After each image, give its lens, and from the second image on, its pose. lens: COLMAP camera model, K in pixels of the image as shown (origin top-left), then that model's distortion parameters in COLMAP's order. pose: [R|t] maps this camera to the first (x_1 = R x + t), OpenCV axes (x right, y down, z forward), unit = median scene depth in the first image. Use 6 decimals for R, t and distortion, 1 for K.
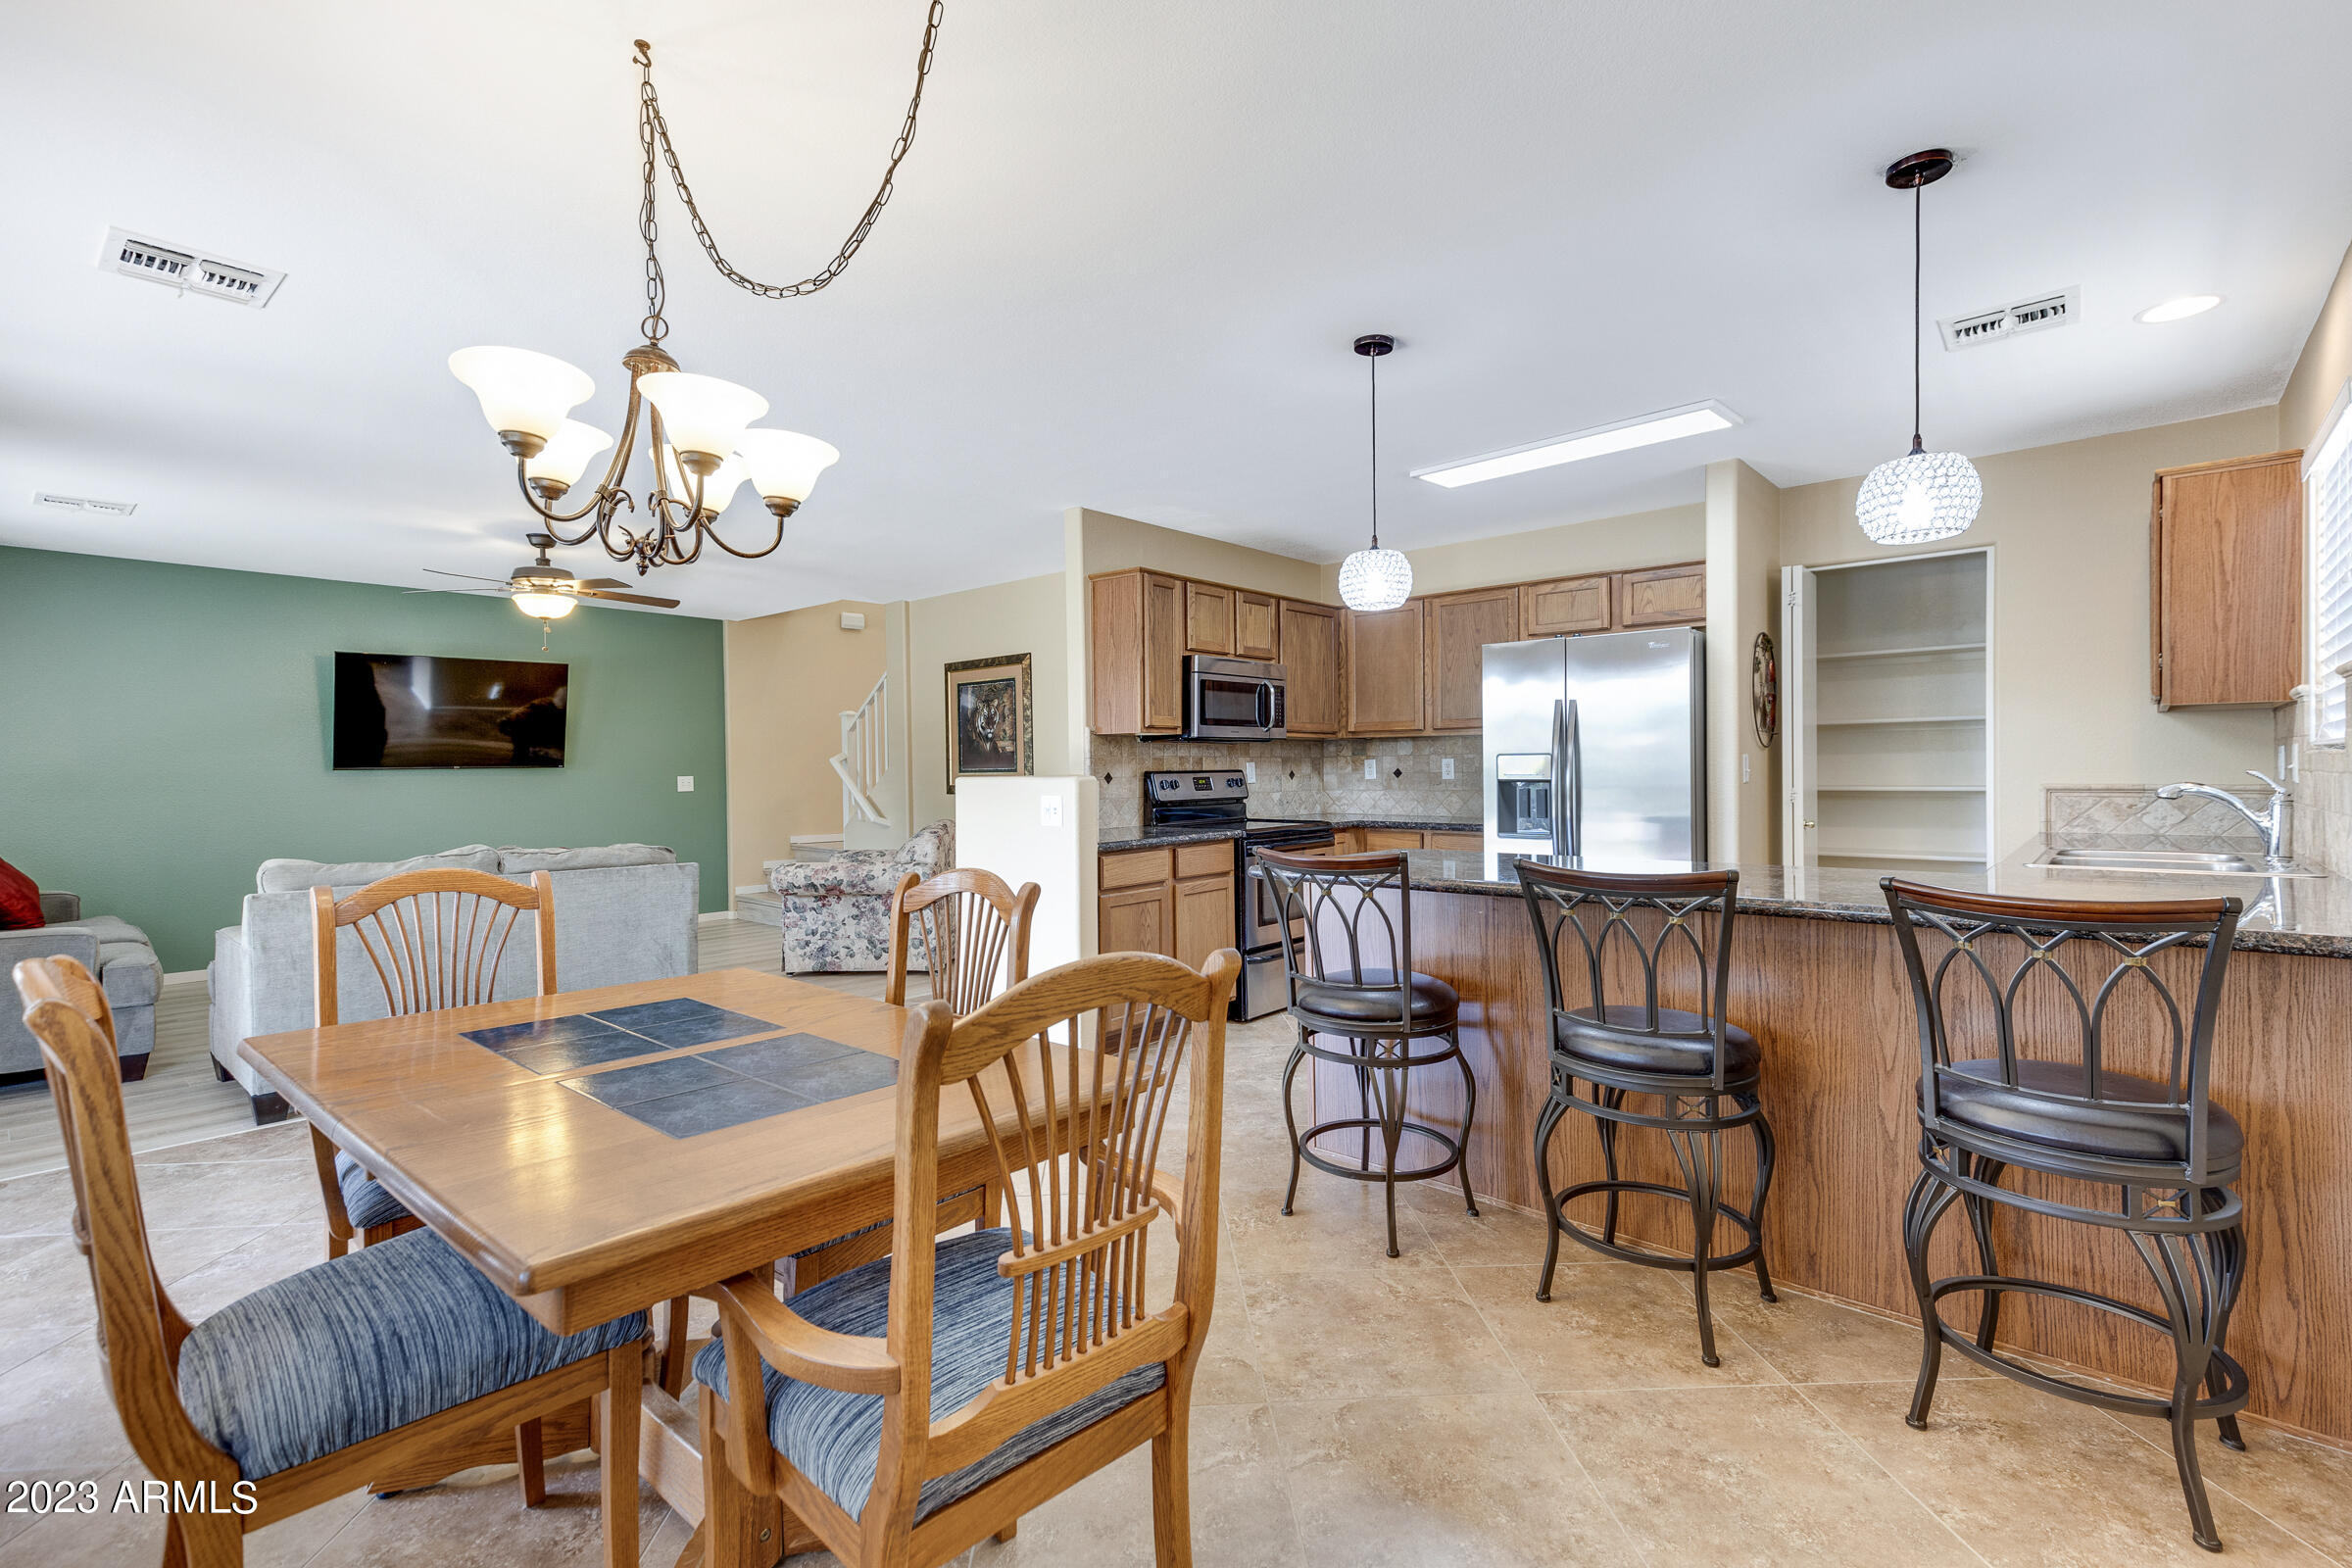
lens RADIAL K [[1041.3, 0, 1176.0], [0, 1041.3, 784.0], [0, 0, 1]] dist [0.011687, 0.000161]
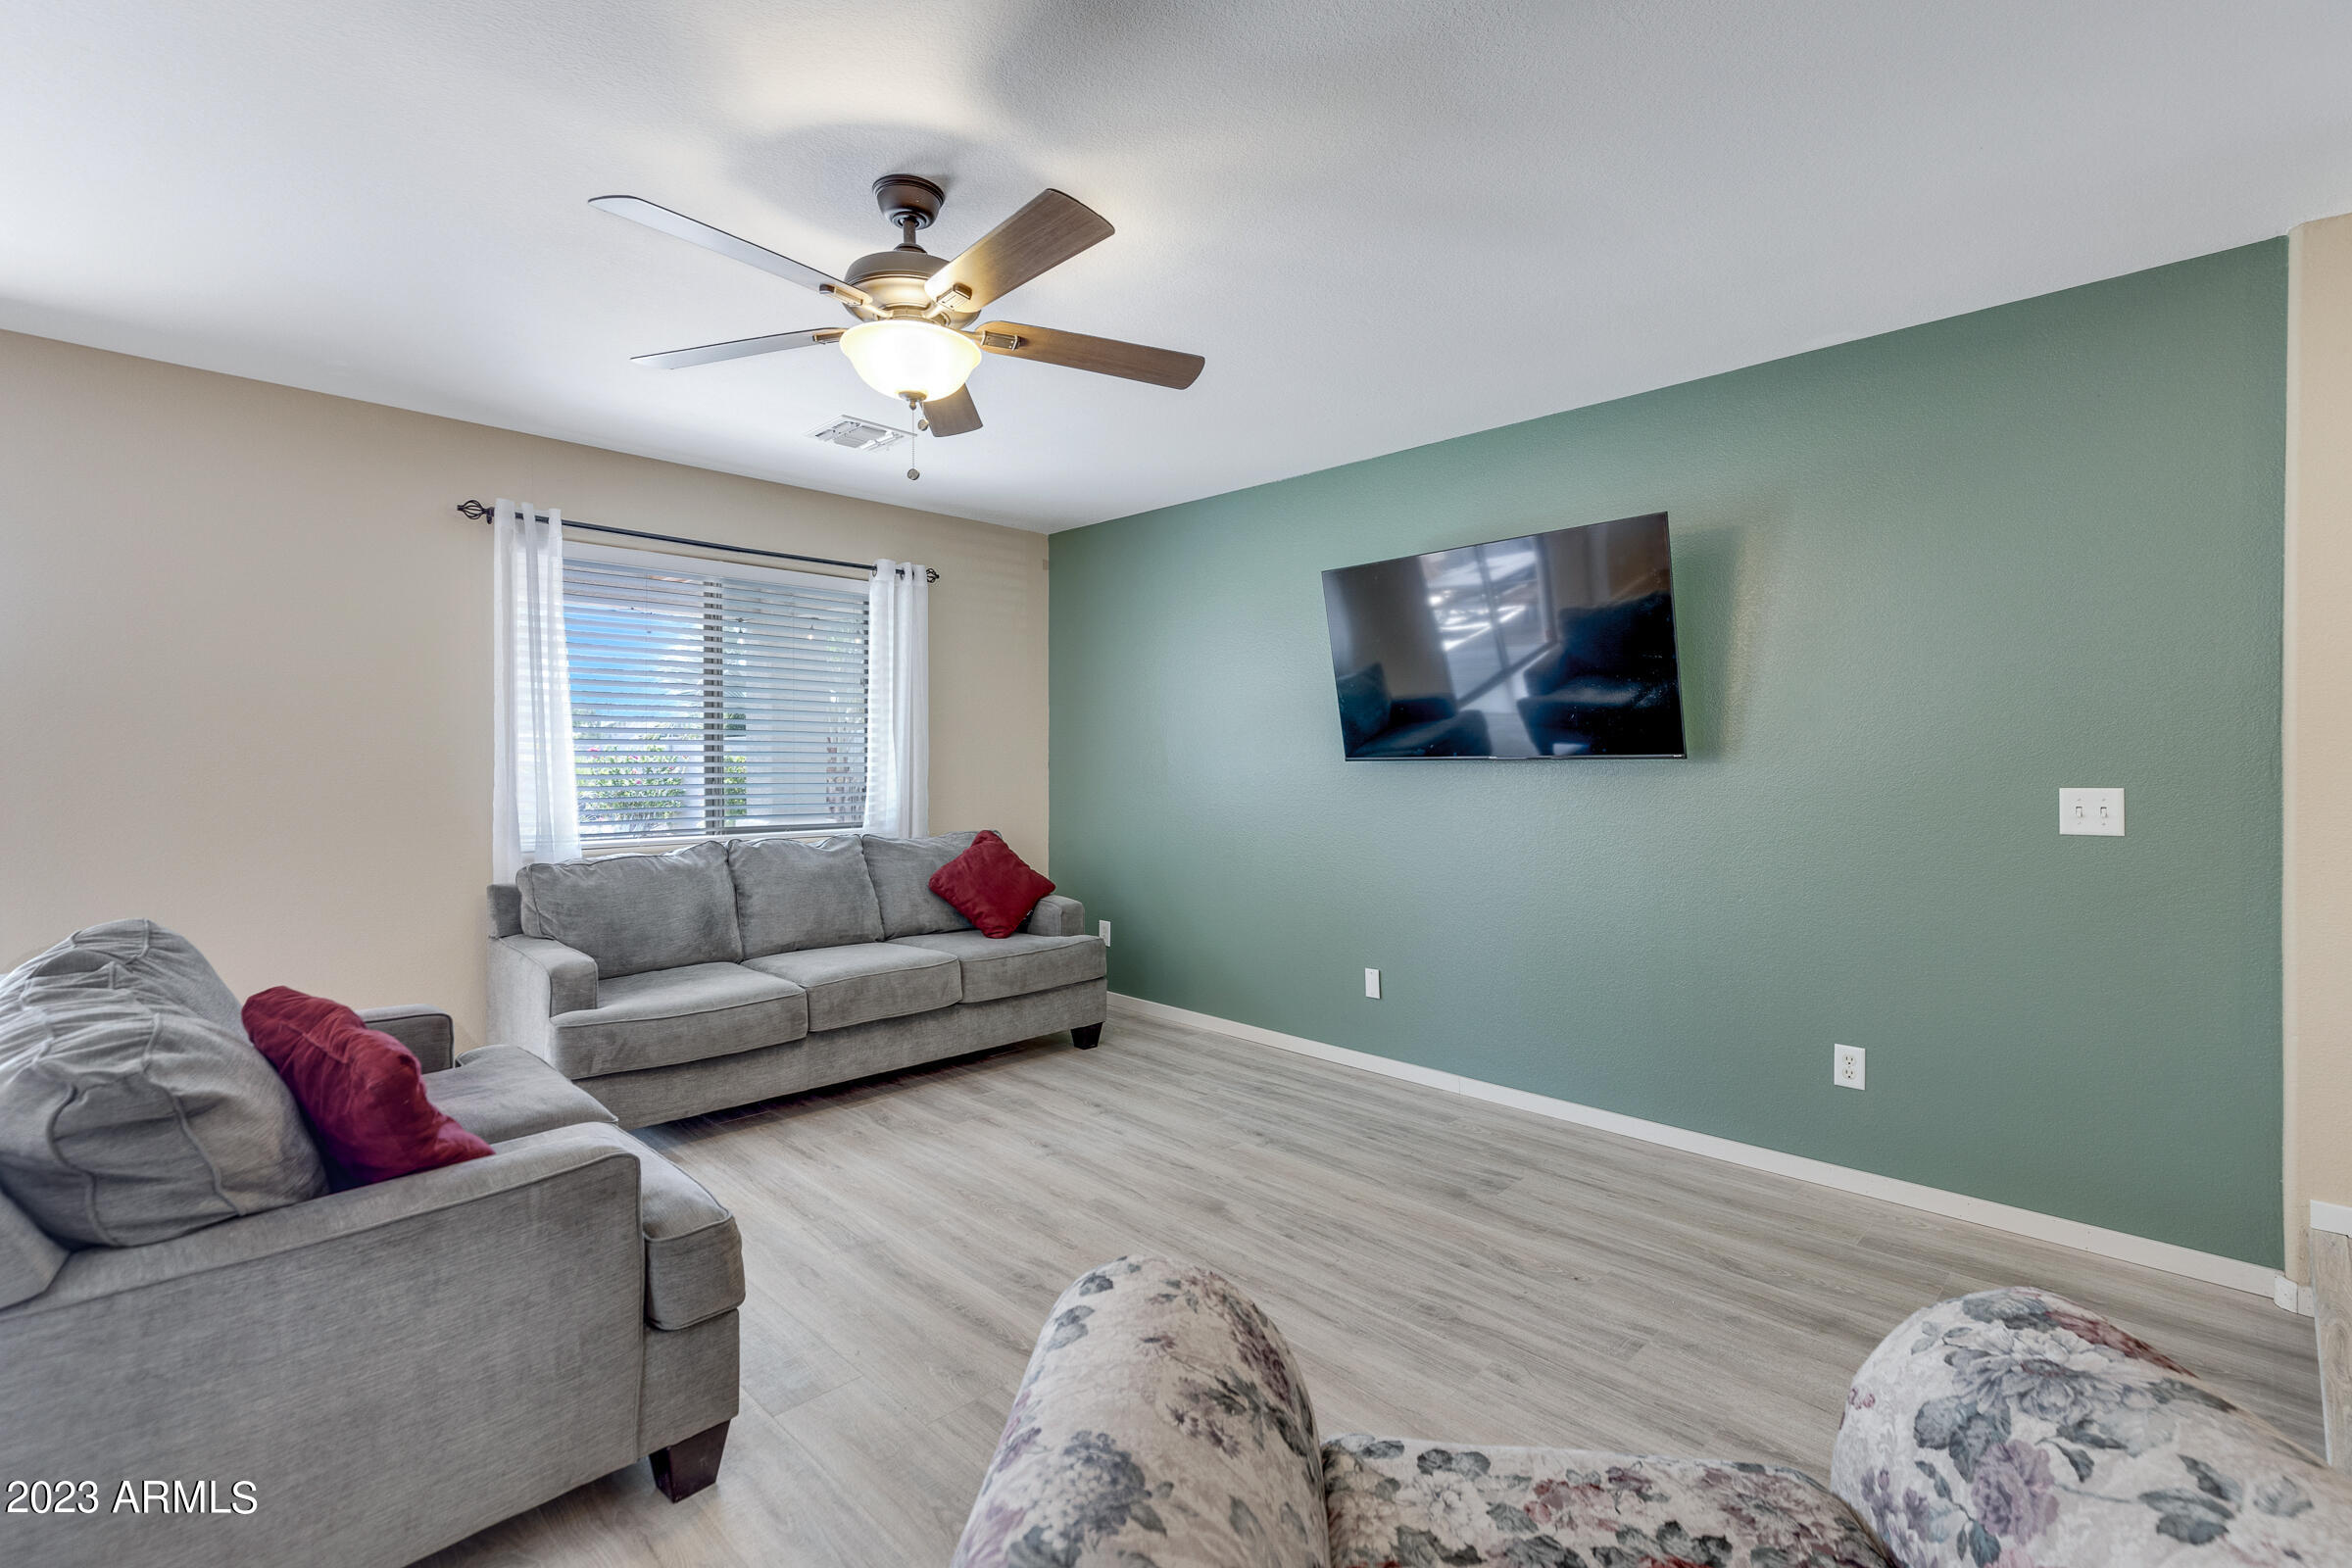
lens RADIAL K [[1079.3, 0, 1171.7], [0, 1079.3, 765.4], [0, 0, 1]] dist [0.011670, -0.000062]
pose [[-0.053248, 0.017039, -0.998436, -0.198901], [-0.019955, 0.999637, 0.018124, -0.026121], [0.998382, 0.020889, -0.052889, 1.164412]]
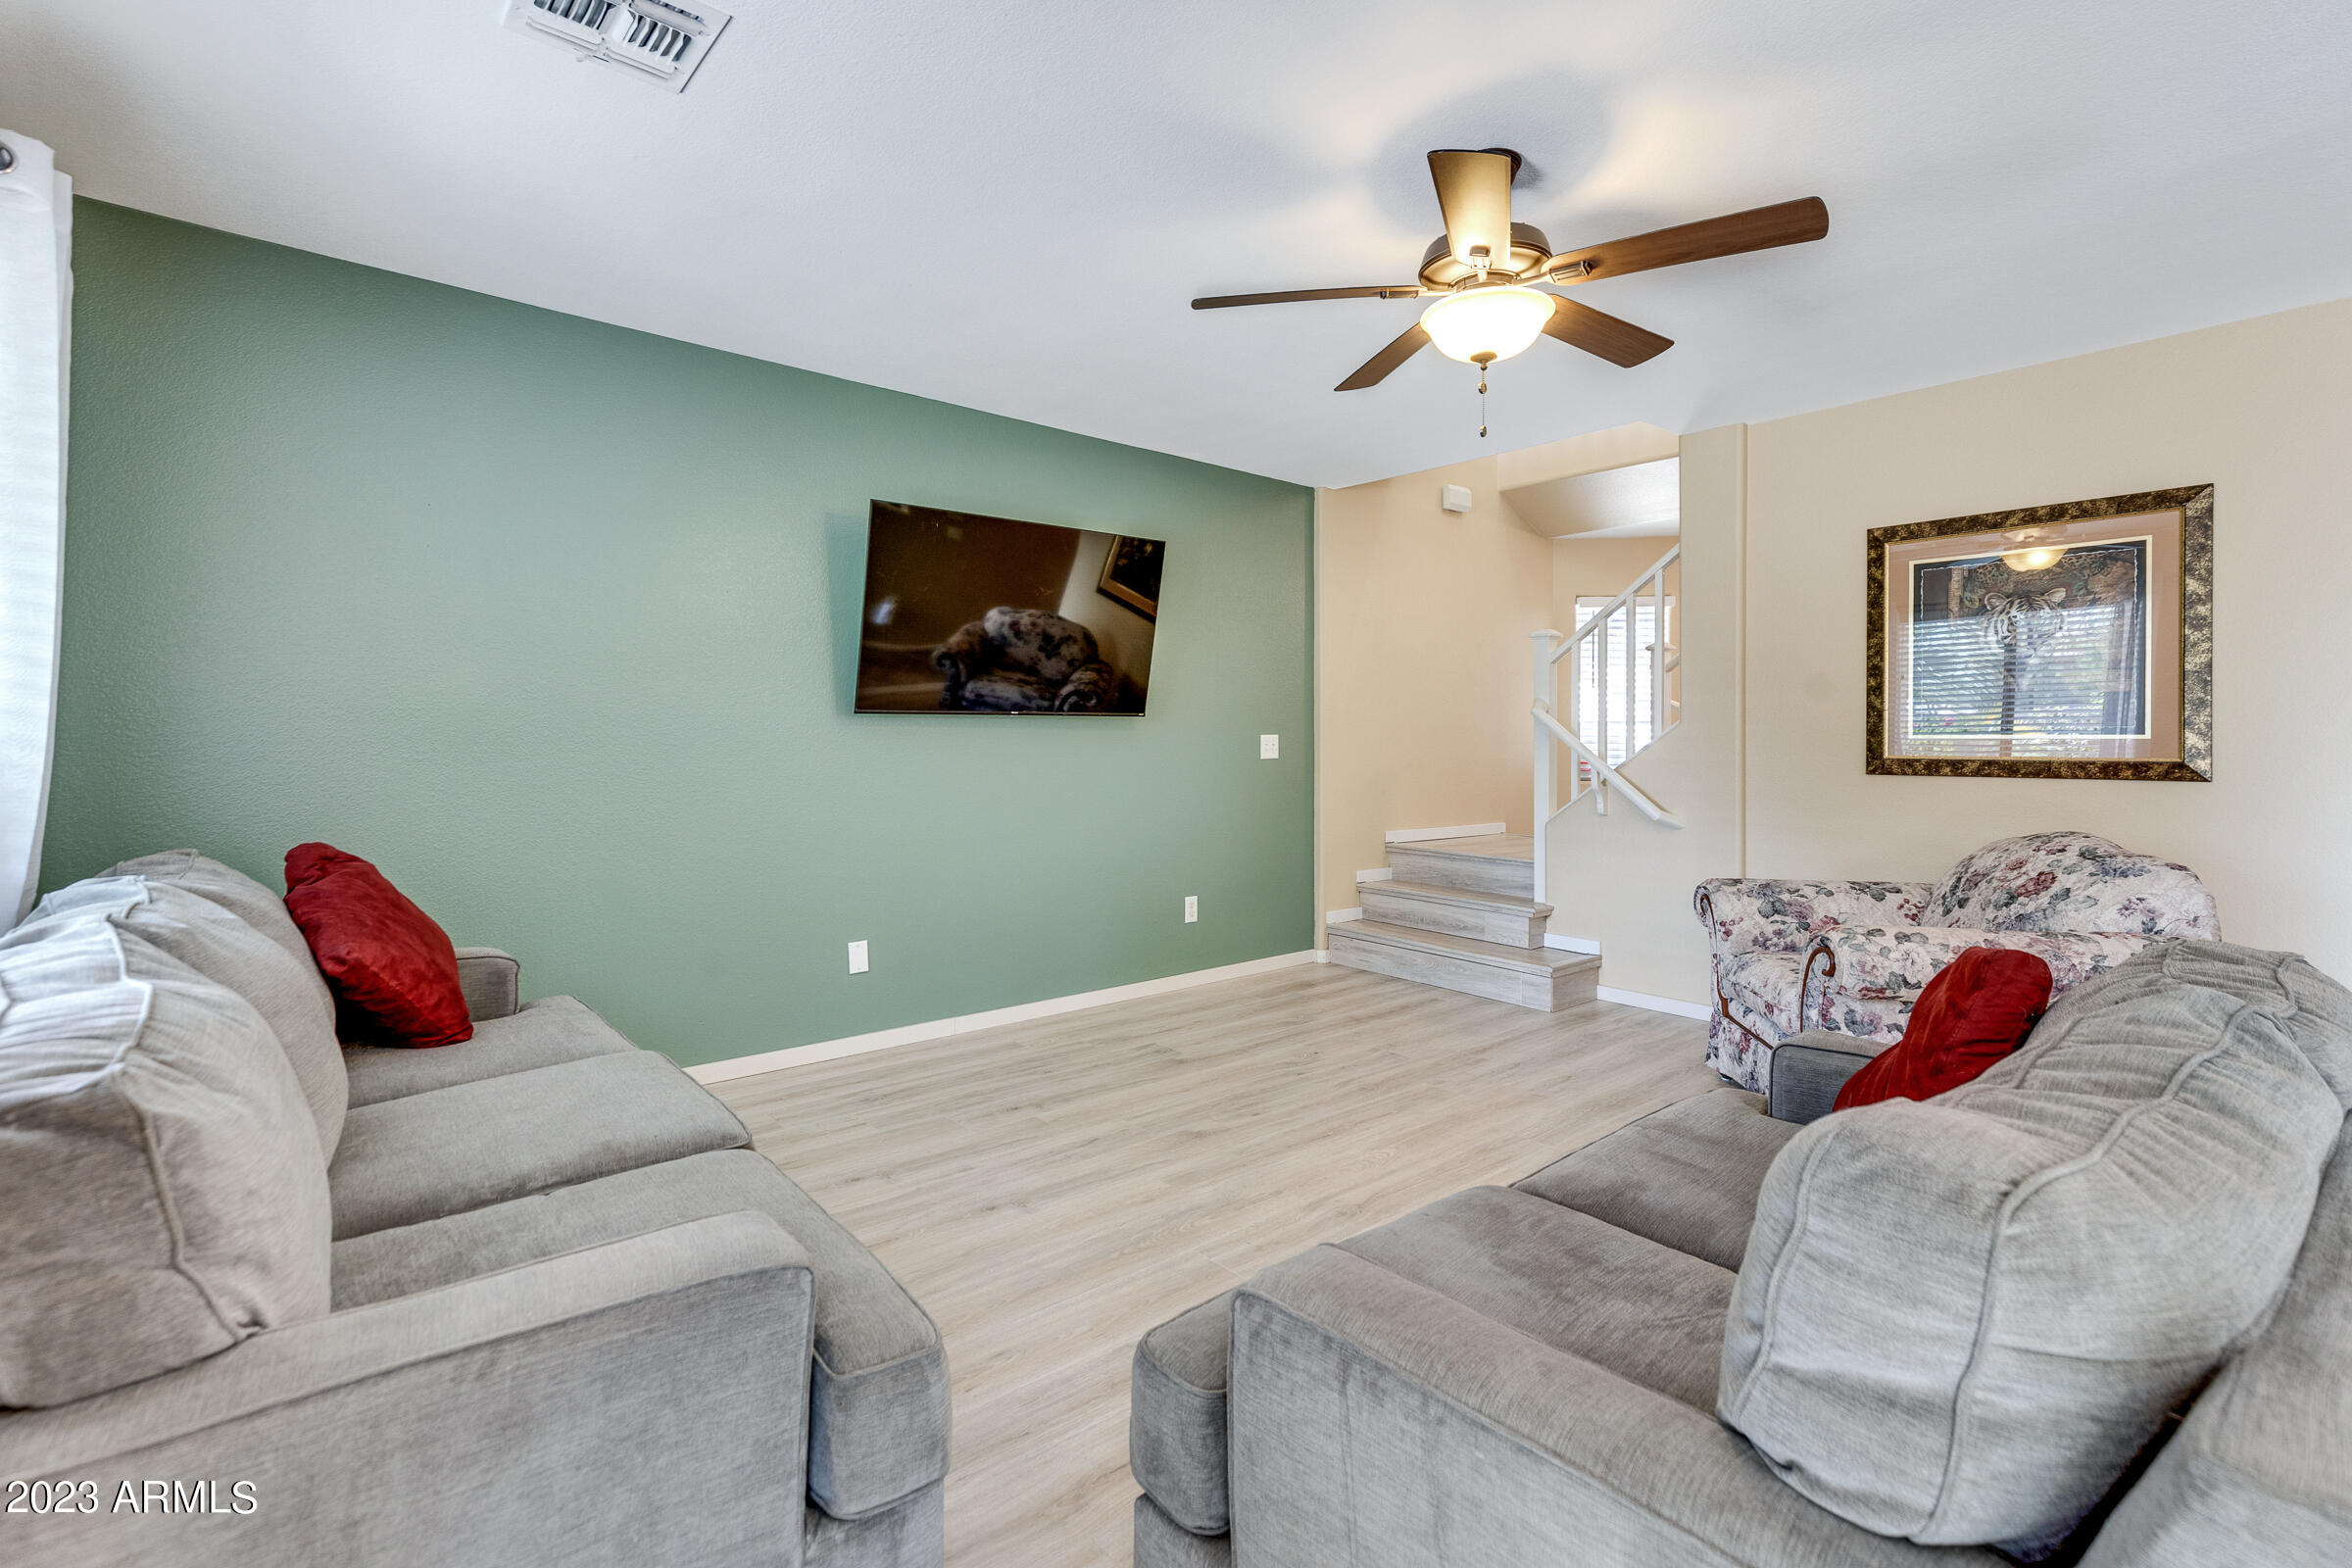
lens RADIAL K [[1064.9, 0, 1191.2], [0, 1064.9, 743.6], [0, 0, 1]] dist [0.011990, 0.000125]
pose [[0.991727, 0.012495, -0.127755, -0.682416], [-0.013544, 0.999881, -0.007350, 0.002320], [0.127648, 0.009019, 0.991779, 0.583830]]
